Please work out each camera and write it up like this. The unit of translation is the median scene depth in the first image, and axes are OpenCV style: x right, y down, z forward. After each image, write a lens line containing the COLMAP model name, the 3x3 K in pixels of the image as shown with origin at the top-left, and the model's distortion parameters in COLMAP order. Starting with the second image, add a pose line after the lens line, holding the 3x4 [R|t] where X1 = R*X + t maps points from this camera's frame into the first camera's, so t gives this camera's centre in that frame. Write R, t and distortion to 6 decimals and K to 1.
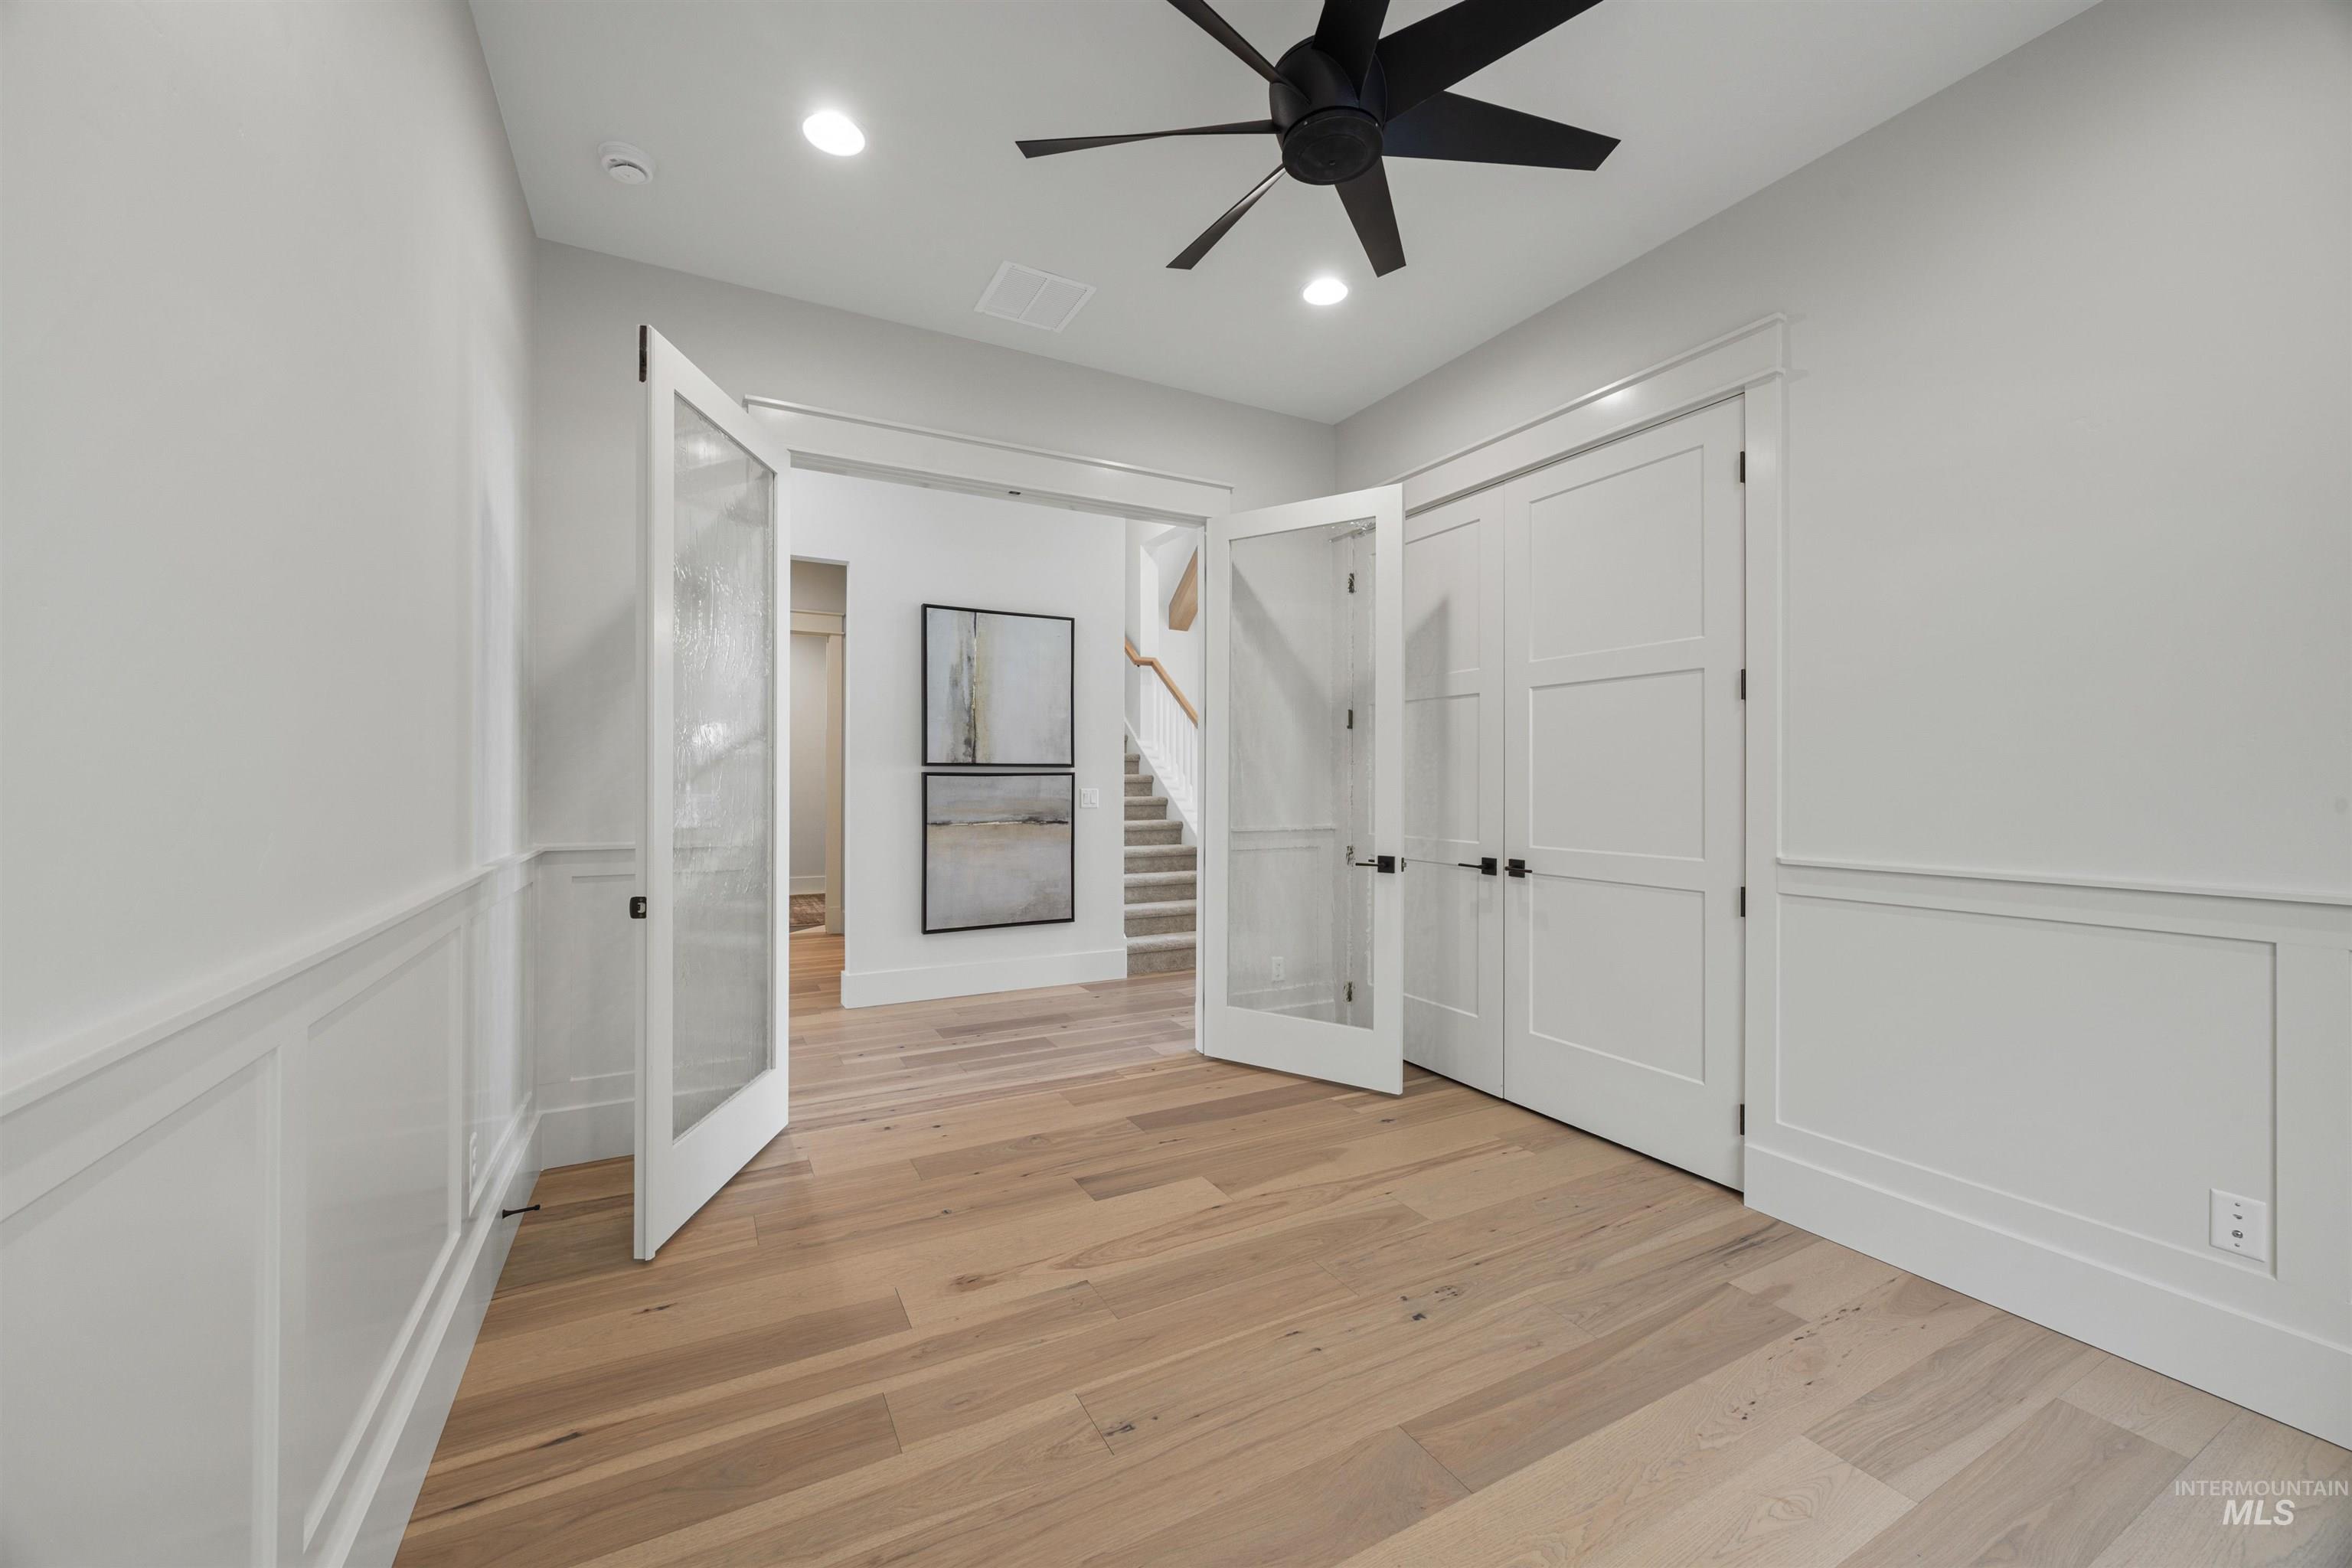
lens RADIAL K [[896.6, 0, 1177.5], [0, 896.6, 785.0], [0, 0, 1]] dist [0.001576, -0.000050]
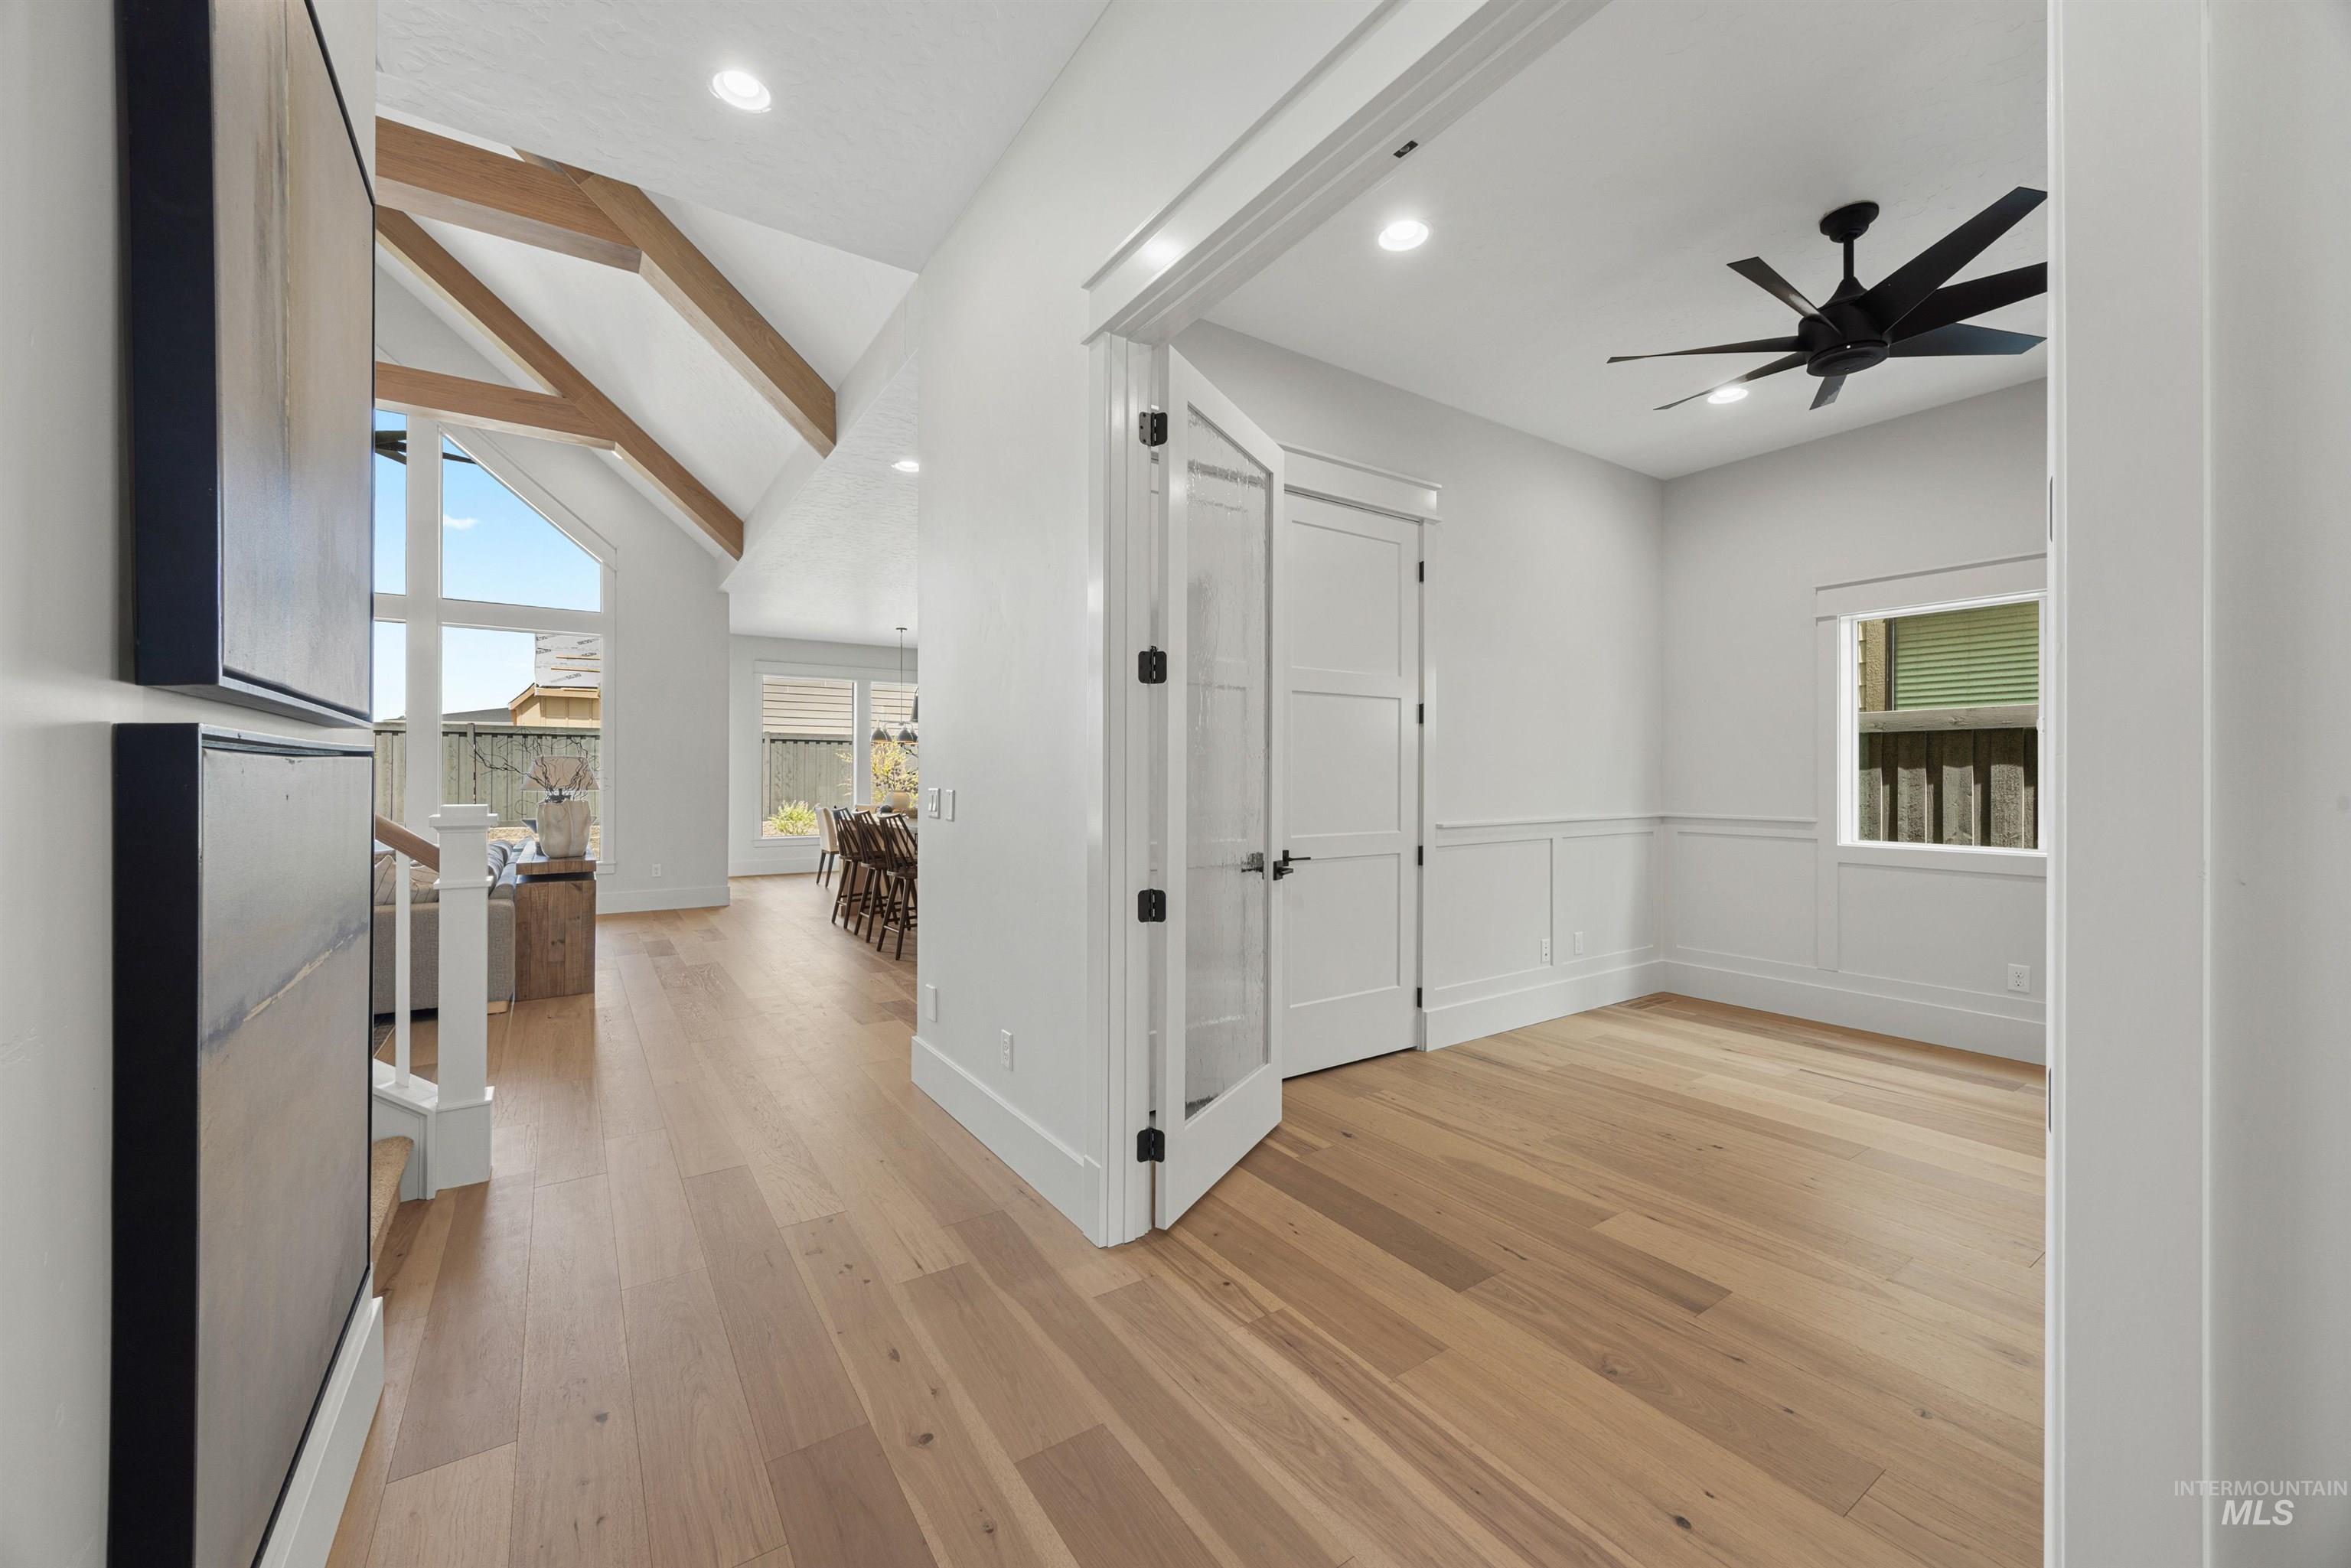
lens RADIAL K [[886.9, 0, 1184.8], [0, 886.9, 772.6], [0, 0, 1]] dist [0.000954, 0.000032]
pose [[-0.094930, -0.002230, 0.995481, -0.791037], [-0.002542, 0.999995, 0.001998, -0.011744], [-0.995481, -0.002341, -0.094935, 1.461762]]
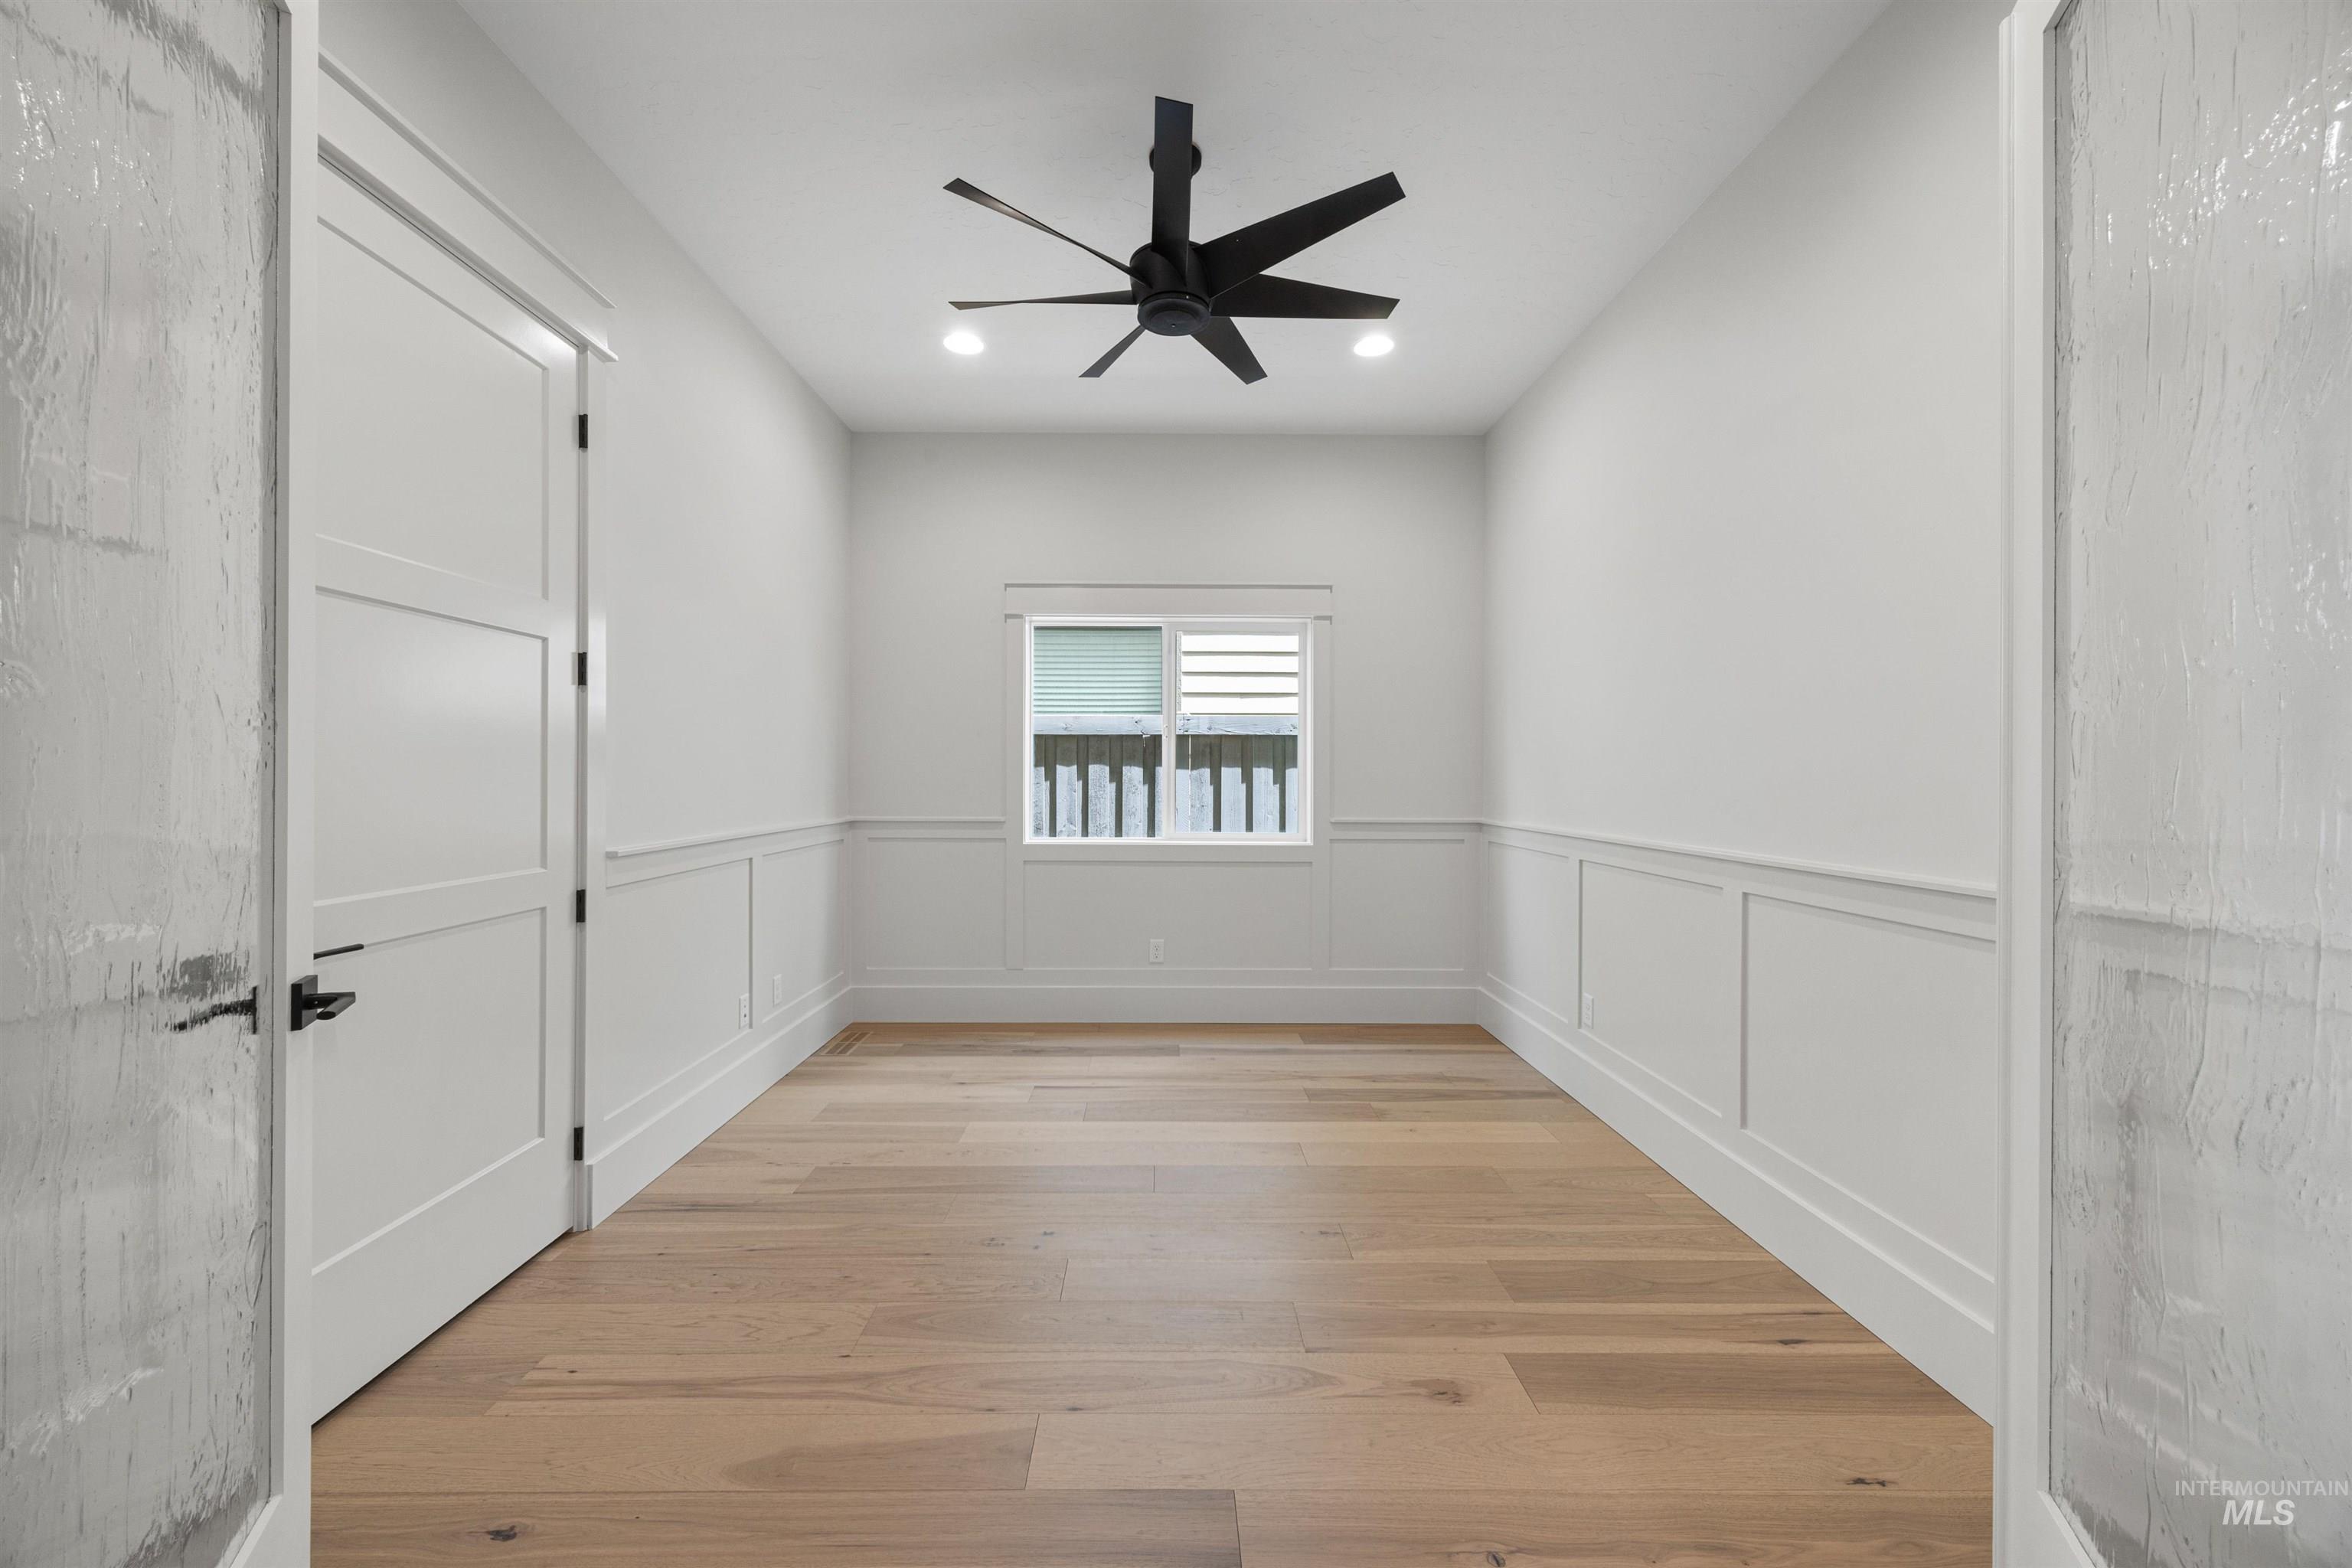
lens RADIAL K [[886.6, 0, 1153.1], [0, 886.6, 778.5], [0, 0, 1]] dist [0.001912, 0.000251]
pose [[-0.872211, -0.010272, 0.489021, -0.302216], [-0.009141, 0.999947, 0.004701, -0.008412], [-0.489044, -0.000370, -0.872259, 1.424162]]
